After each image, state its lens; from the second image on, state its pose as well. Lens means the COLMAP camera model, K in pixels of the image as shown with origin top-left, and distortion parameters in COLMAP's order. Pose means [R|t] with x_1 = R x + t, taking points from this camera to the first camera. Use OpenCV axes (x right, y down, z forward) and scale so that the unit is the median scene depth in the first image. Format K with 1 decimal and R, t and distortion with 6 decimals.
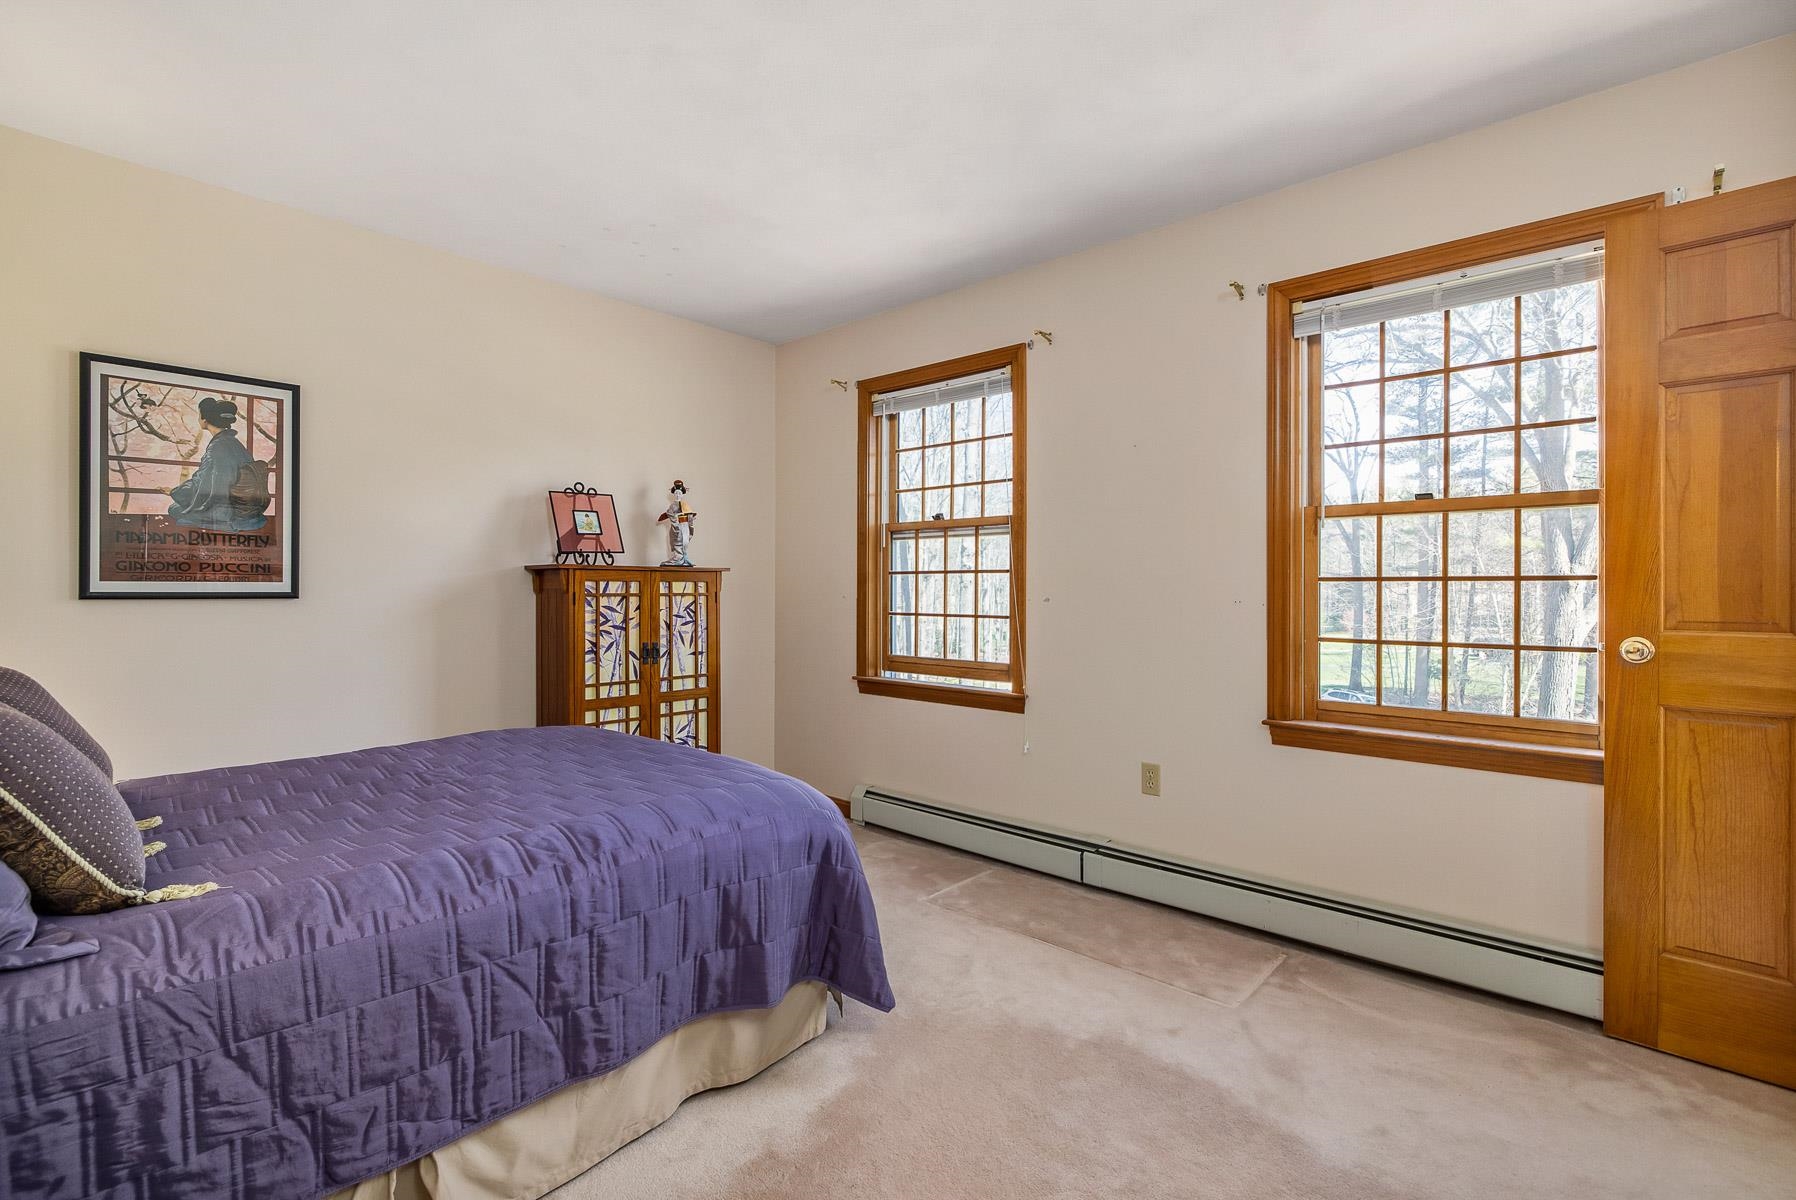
lens RADIAL K [[824.8, 0, 886.7], [0, 824.8, 596.2], [0, 0, 1]] dist [-0.003952, 0.000799]
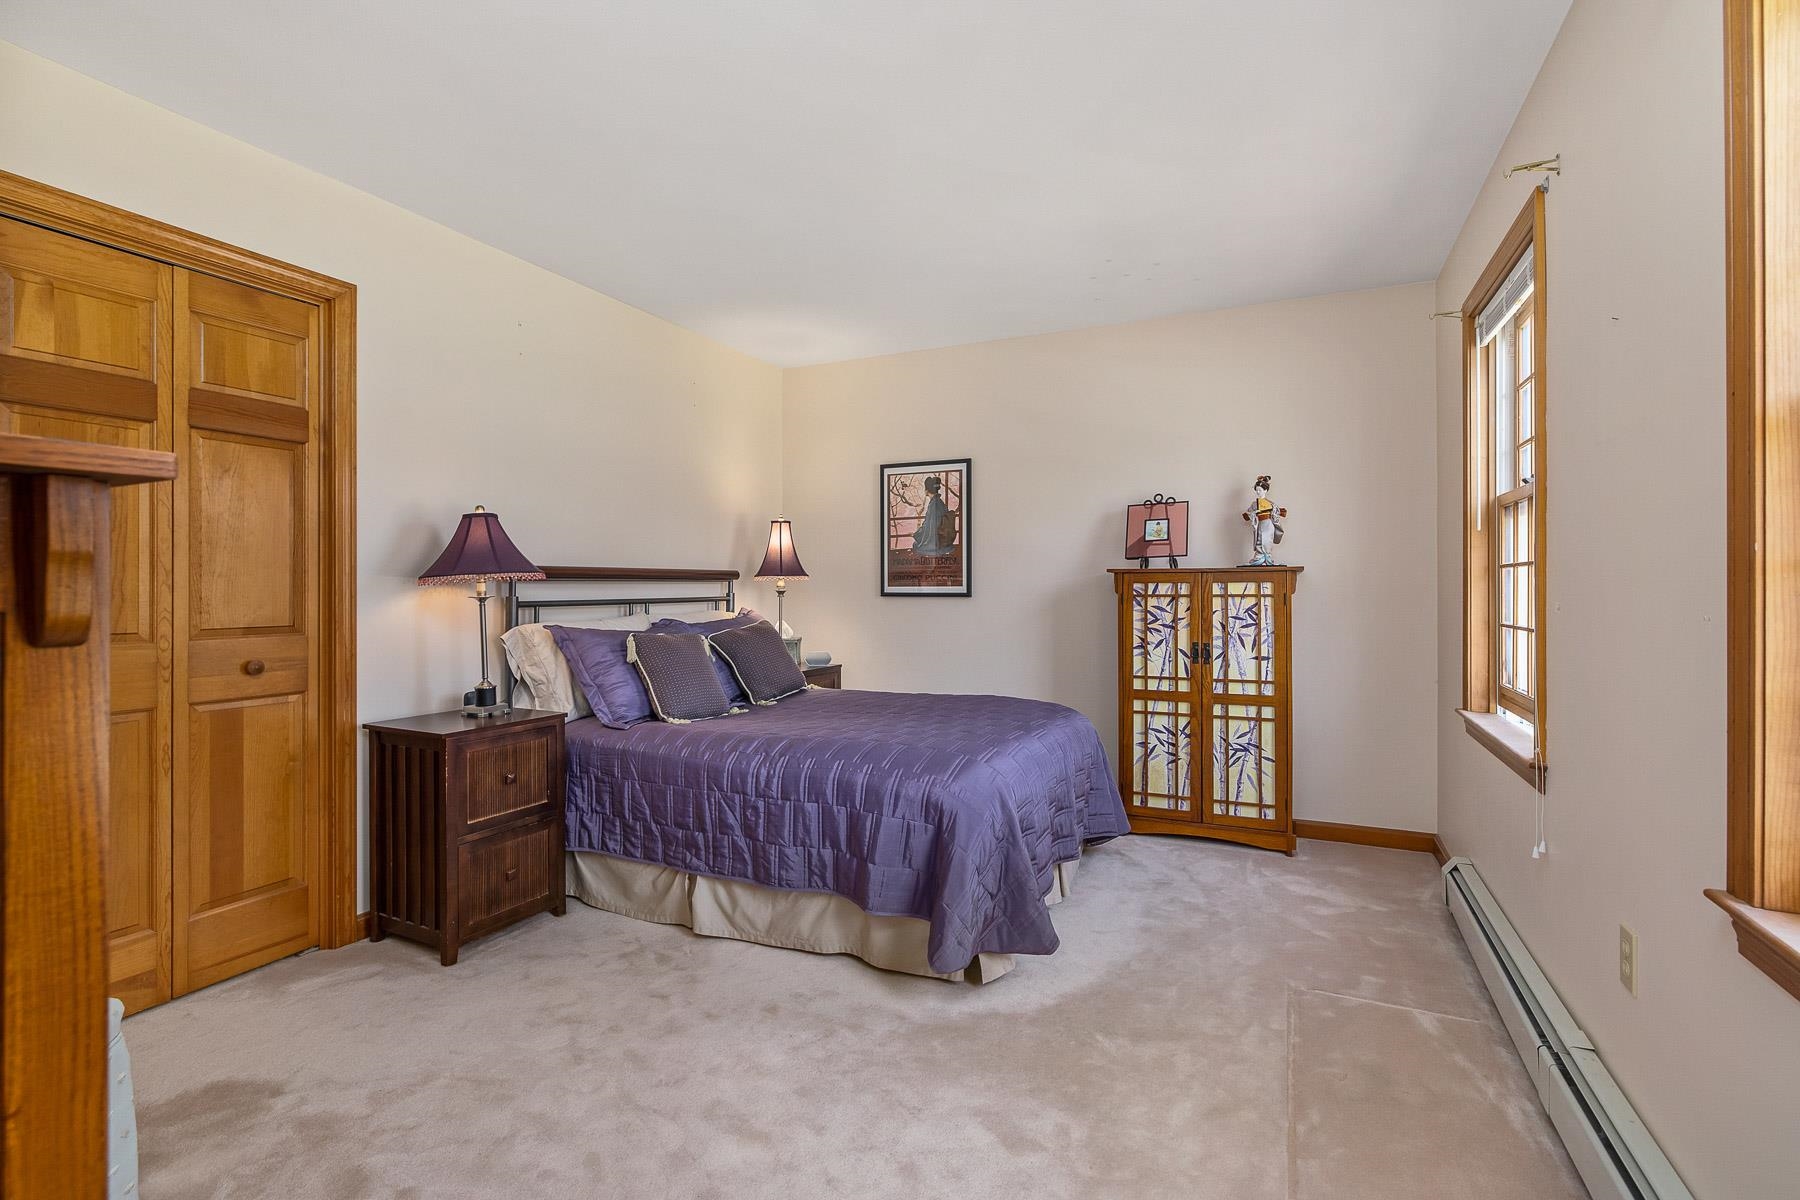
lens RADIAL K [[826.7, 0, 907.8], [0, 826.7, 594.7], [0, 0, 1]] dist [-0.003952, 0.000799]
pose [[0.282414, 0.004068, -0.959284, 0.606140], [-0.006798, 0.999974, 0.002240, -0.003075], [0.959269, 0.005889, 0.282434, 0.372816]]
